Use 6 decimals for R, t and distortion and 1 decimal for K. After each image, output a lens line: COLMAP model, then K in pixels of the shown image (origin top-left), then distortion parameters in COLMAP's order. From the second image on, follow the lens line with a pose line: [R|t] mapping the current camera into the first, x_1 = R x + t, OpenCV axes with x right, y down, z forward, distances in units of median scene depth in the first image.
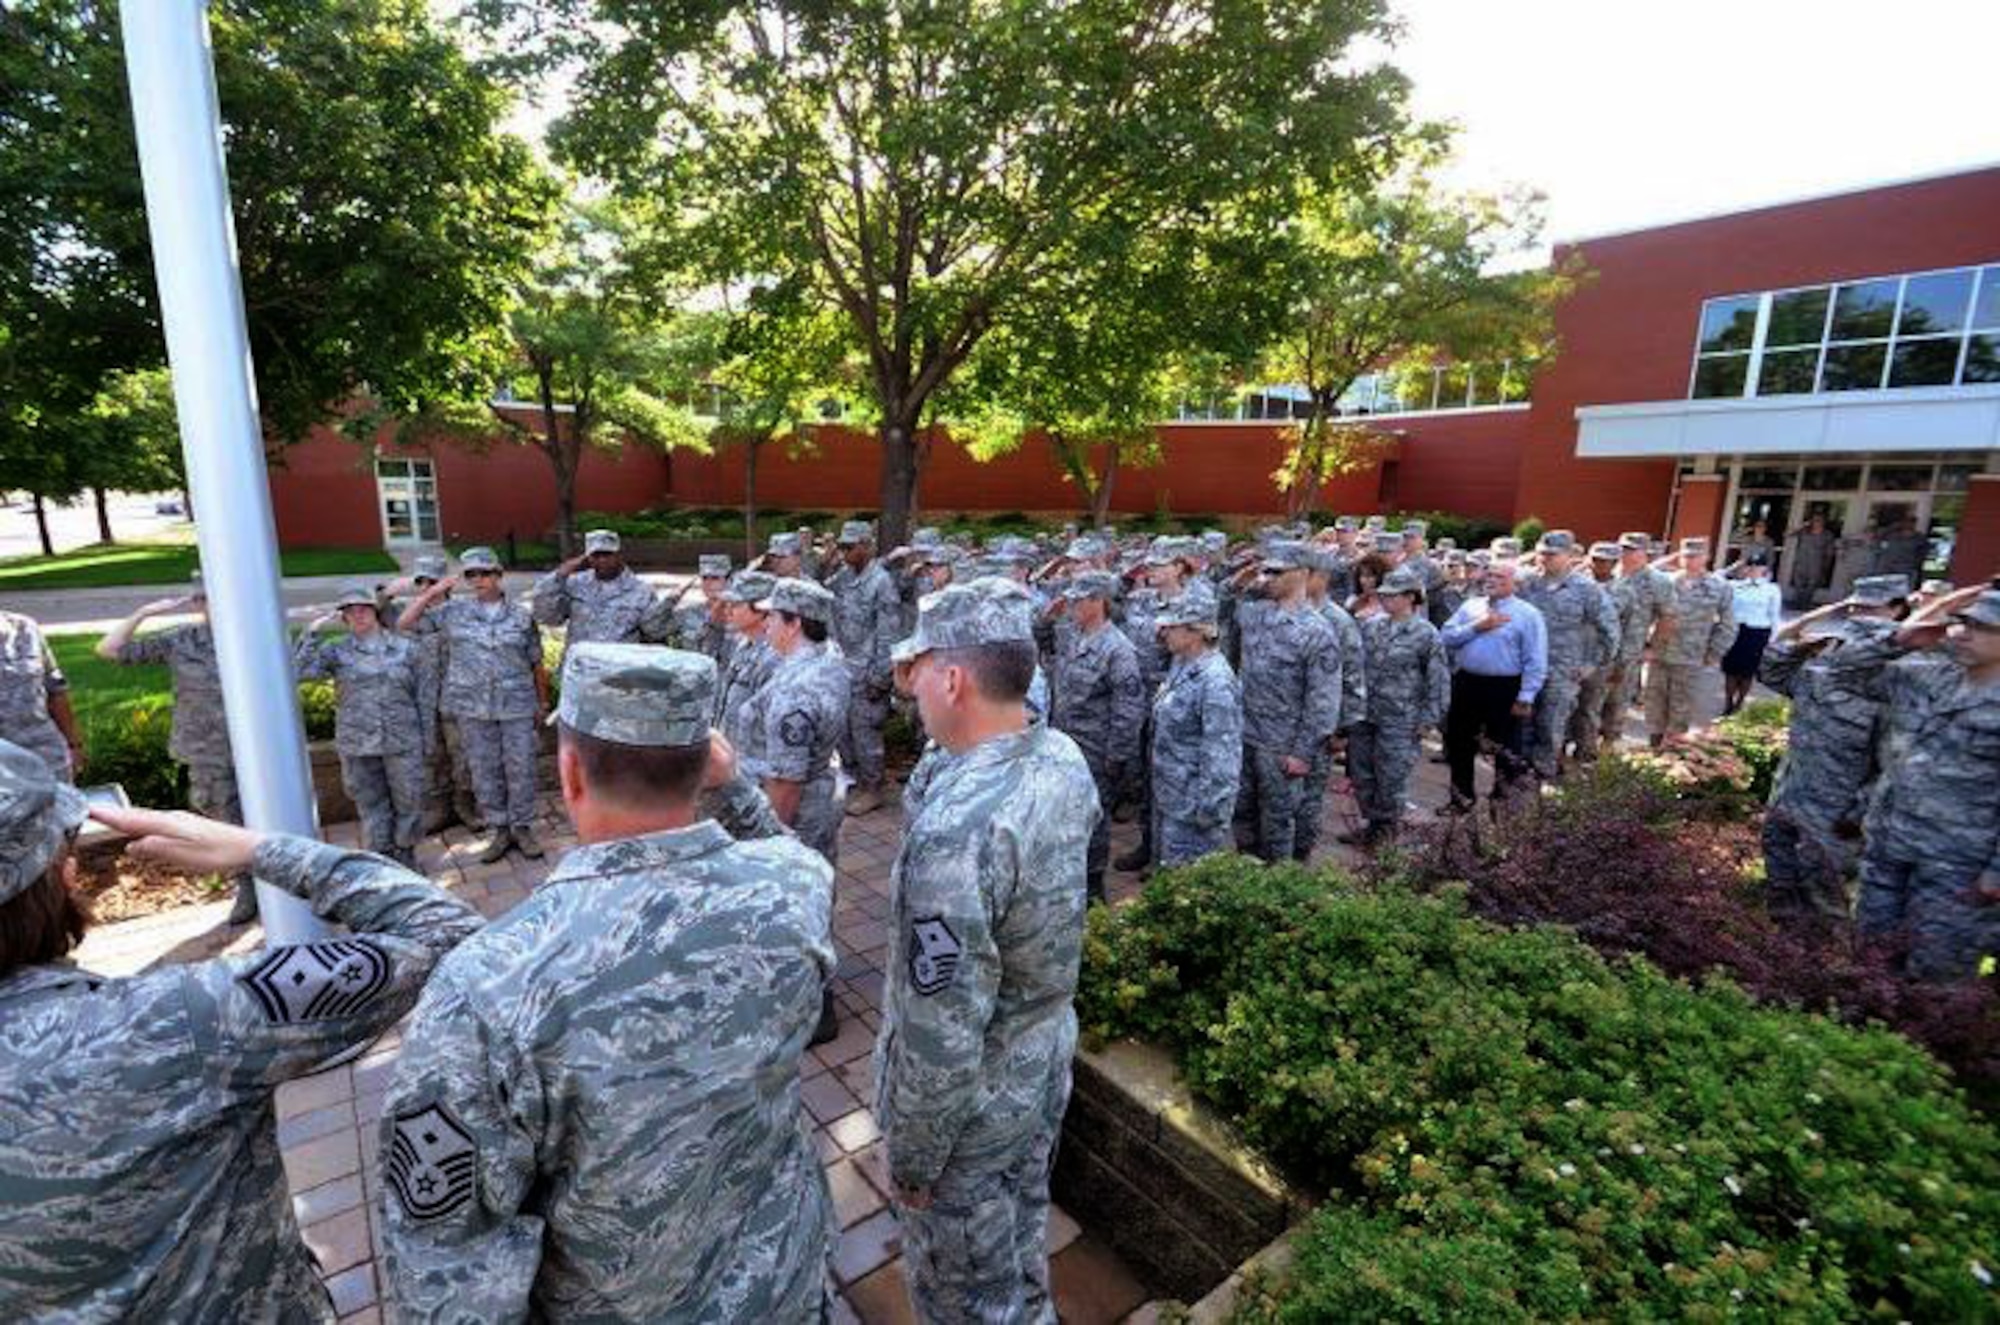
lens RADIAL K [[863.0, 0, 999.9], [0, 863.0, 677.5], [0, 0, 1]] dist [0.014921, -0.015452]
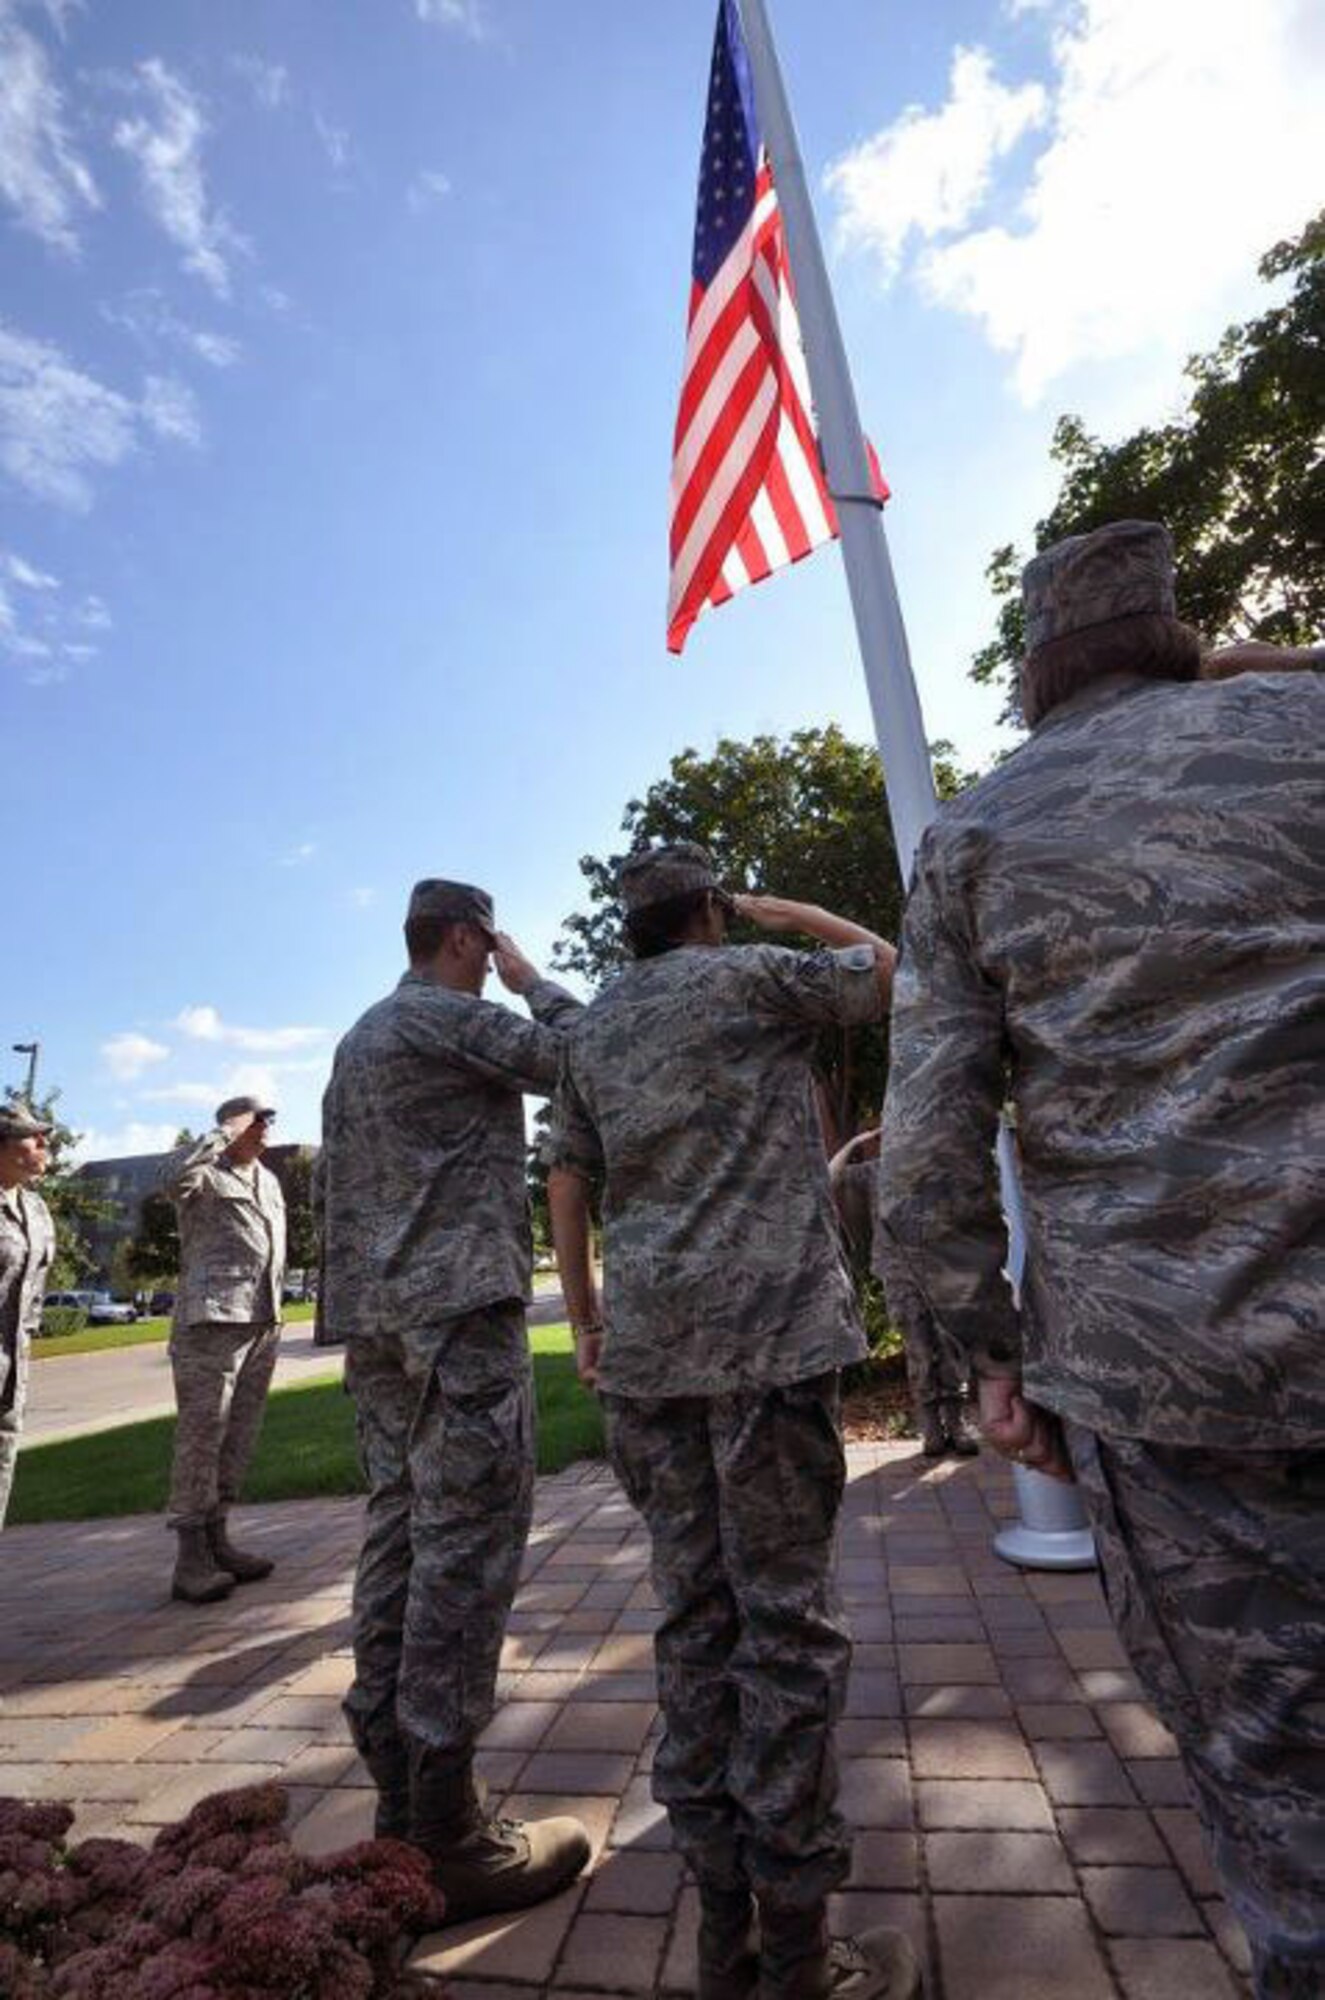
lens RADIAL K [[873.3, 0, 663.8], [0, 873.3, 971.0], [0, 0, 1]] dist [-0.002067, -0.000660]
pose [[0.654566, -0.318518, -0.685631, -0.207667], [-0.051263, 0.886126, -0.460600, 0.276065], [0.754265, 0.336641, 0.563700, -0.003741]]
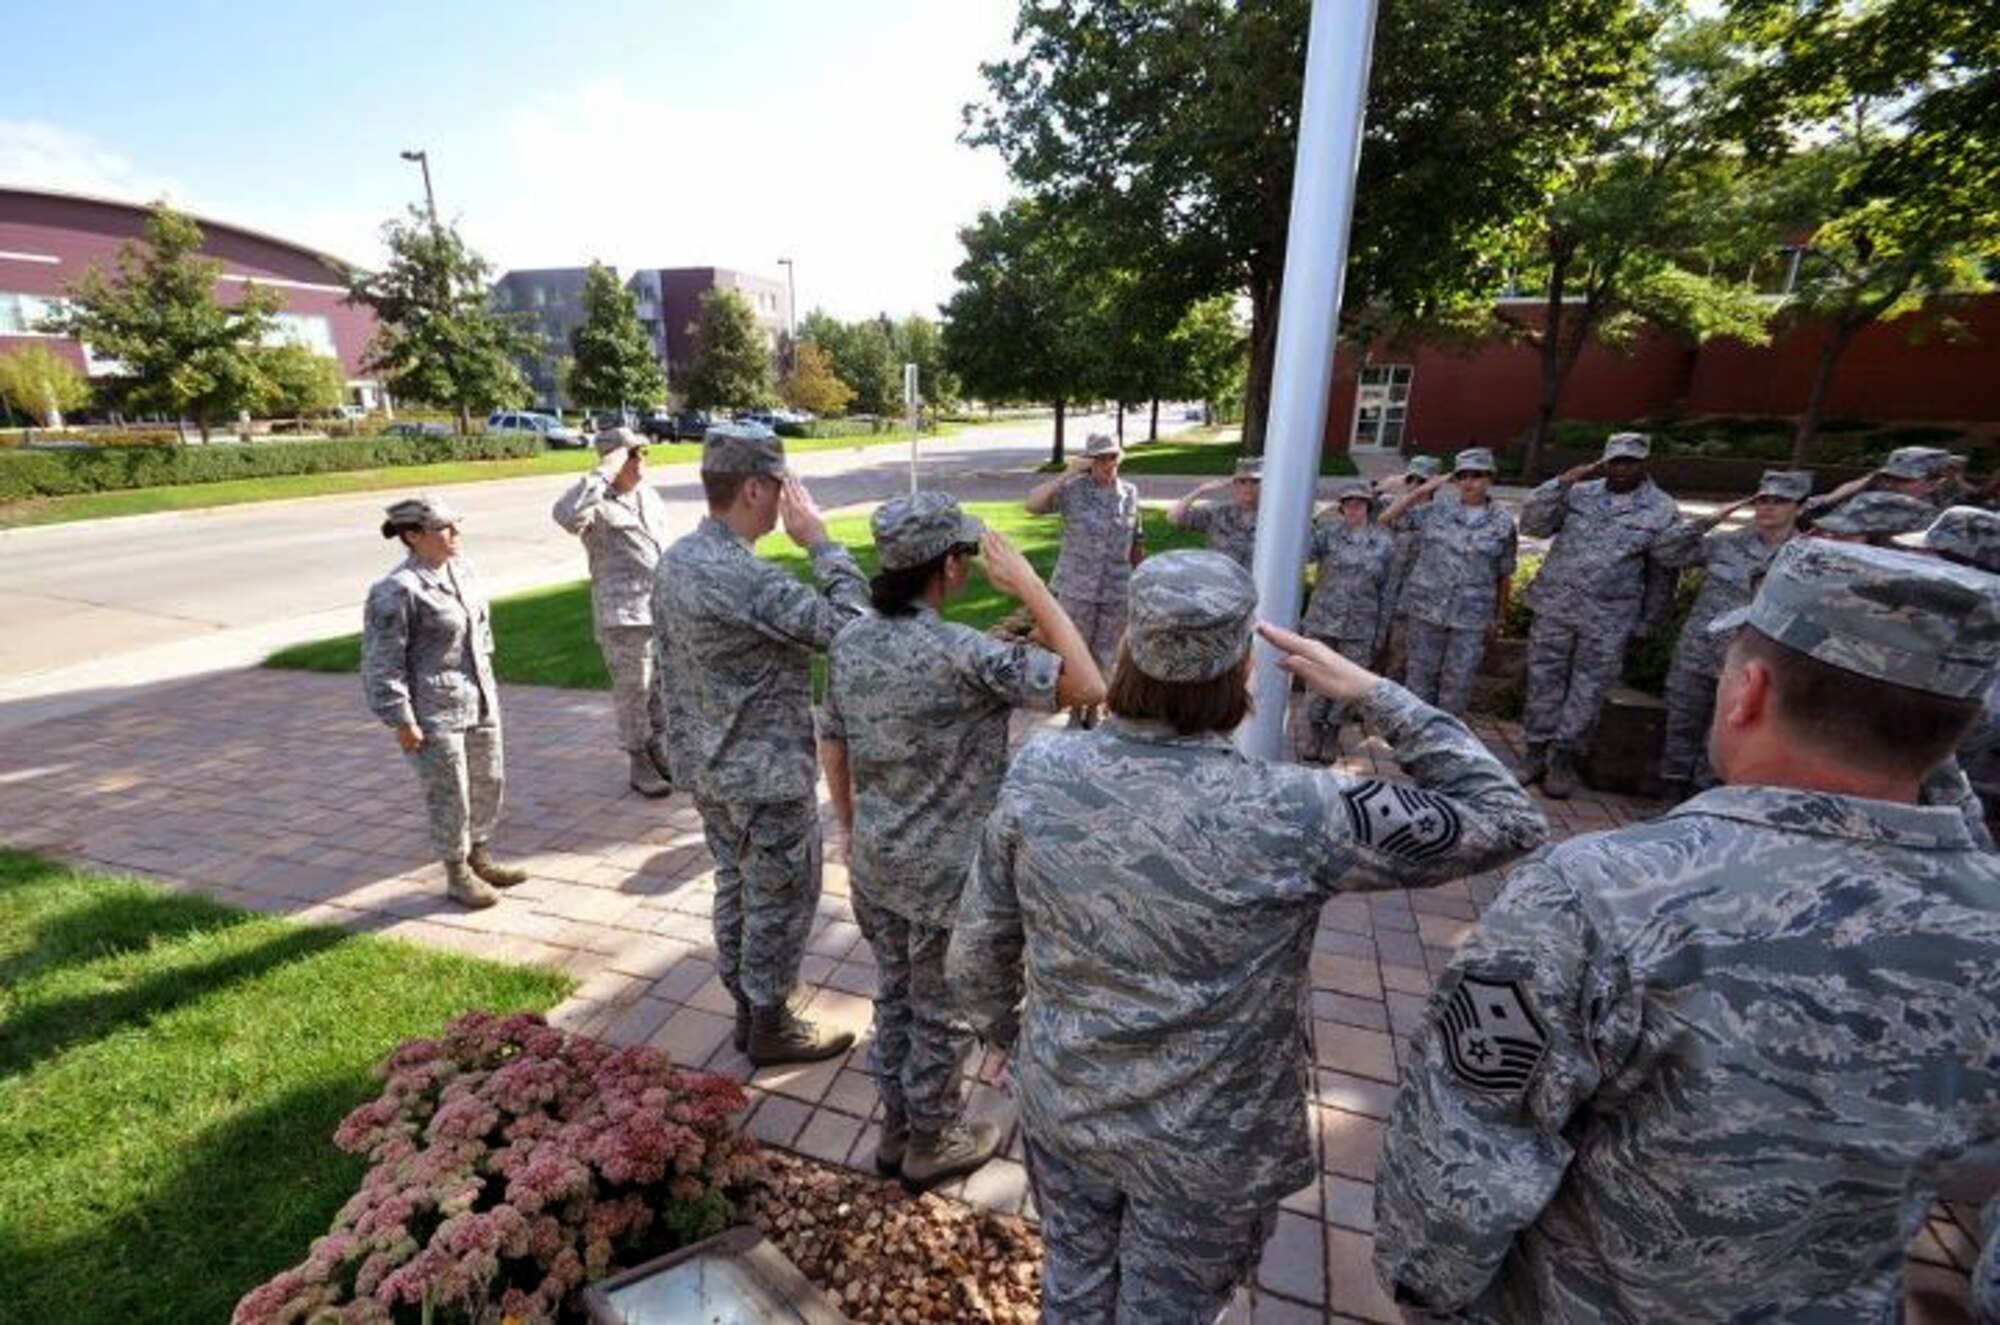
lens RADIAL K [[885.6, 0, 983.1], [0, 885.6, 693.9], [0, 0, 1]] dist [0.002512, -0.011245]
pose [[0.562967, 0.255894, -0.785867, -0.070084], [-0.171124, 0.966346, 0.192075, 0.020872], [0.808570, 0.026349, 0.587810, -0.021245]]
